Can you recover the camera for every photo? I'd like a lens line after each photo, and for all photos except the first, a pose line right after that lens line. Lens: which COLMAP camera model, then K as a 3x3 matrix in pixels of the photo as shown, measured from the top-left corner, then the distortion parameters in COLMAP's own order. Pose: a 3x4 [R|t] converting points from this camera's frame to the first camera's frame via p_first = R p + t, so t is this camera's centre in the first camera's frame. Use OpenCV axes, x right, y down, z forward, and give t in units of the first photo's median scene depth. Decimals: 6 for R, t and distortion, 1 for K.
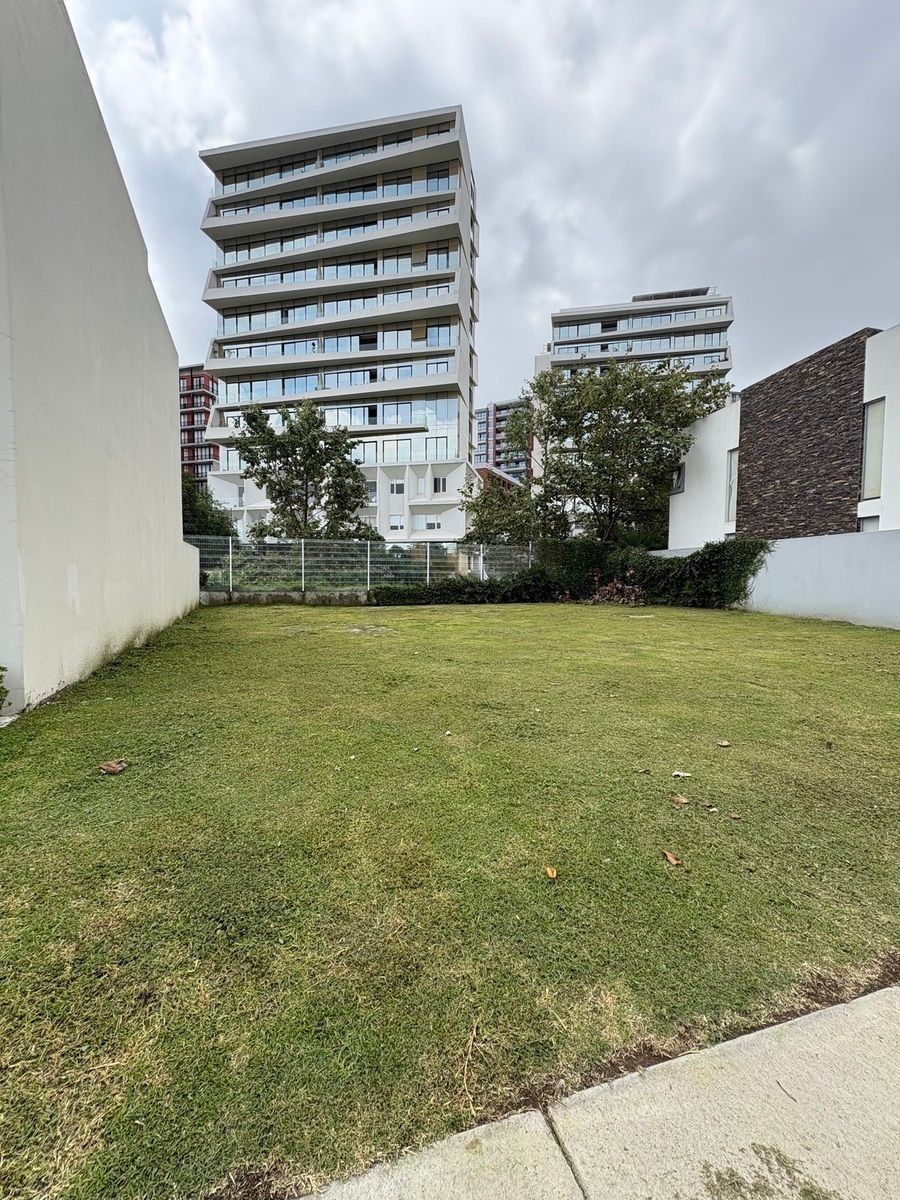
lens RADIAL K [[476.9, 0, 450.2], [0, 476.9, 604.2], [0, 0, 1]] dist [-0.002180, 0.000966]
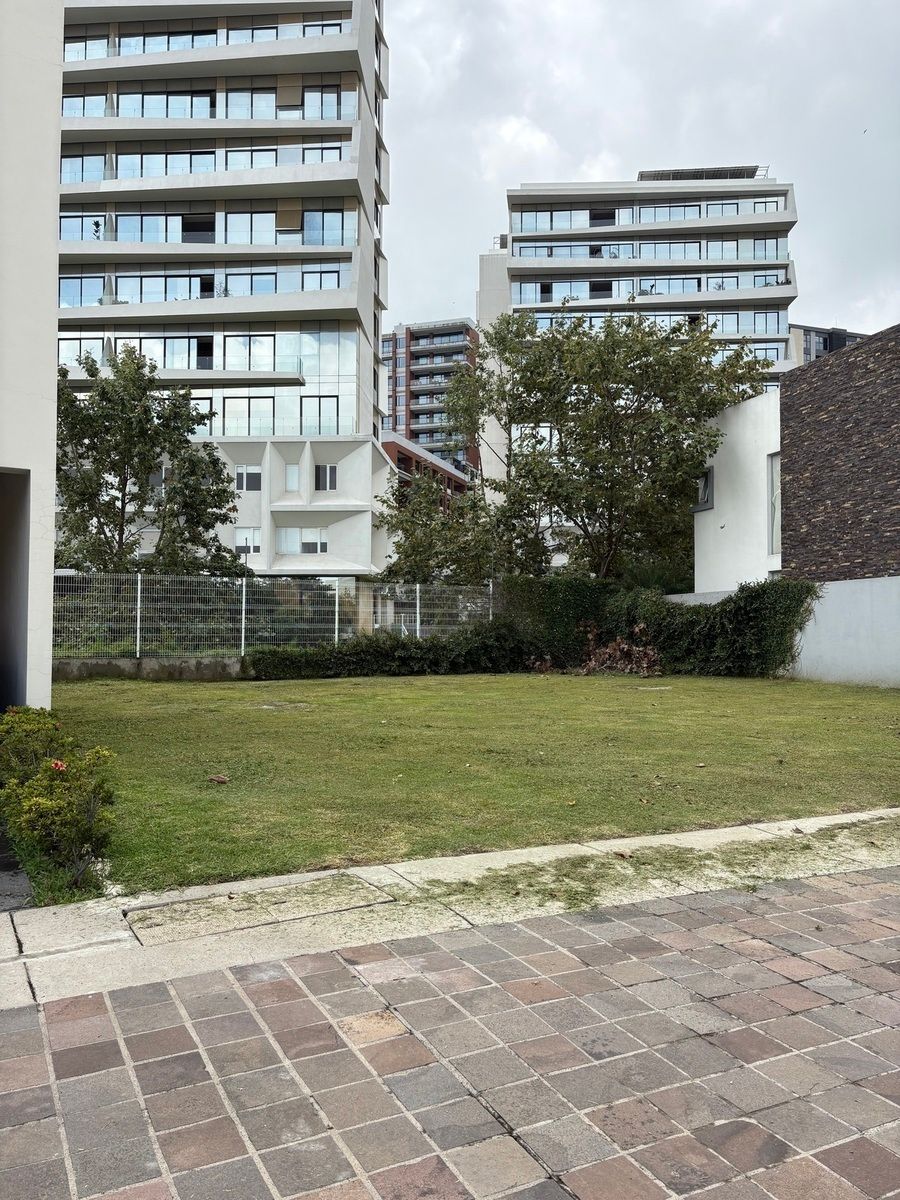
lens RADIAL K [[910.5, 0, 459.4], [0, 910.5, 610.2], [0, 0, 1]] dist [0.033989, -0.010308]
pose [[0.988245, 0.001429, 0.152869, -0.035372], [0.011985, 0.996154, -0.086794, 0.009355], [-0.152405, 0.087606, 0.984428, -0.113777]]
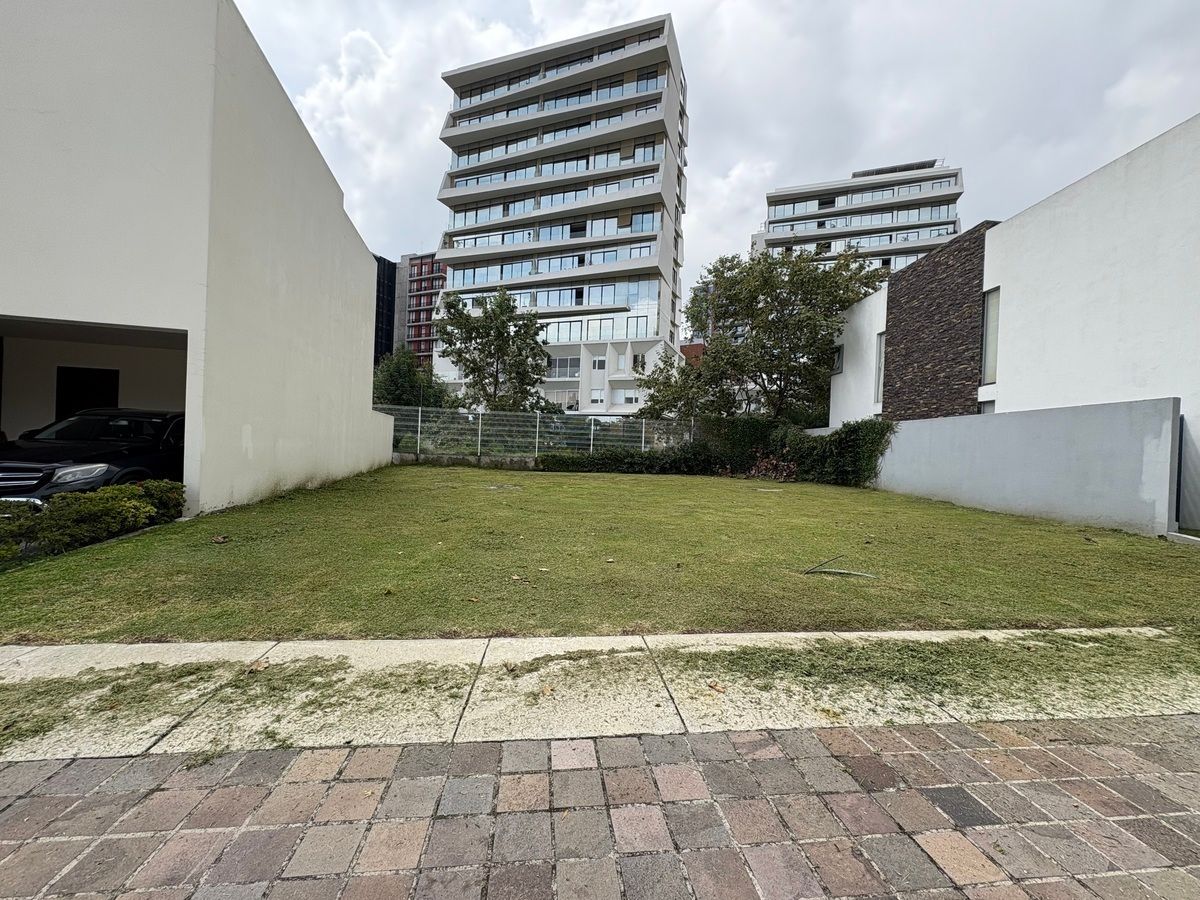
lens RADIAL K [[476.9, 0, 601.3], [0, 476.9, 454.3], [0, 0, 1]] dist [-0.002180, 0.000966]
pose [[0.988057, 0.035750, -0.149881, 0.071739], [-0.042849, 0.998094, -0.044404, 0.003728], [0.148008, 0.050295, 0.987706, -0.041371]]
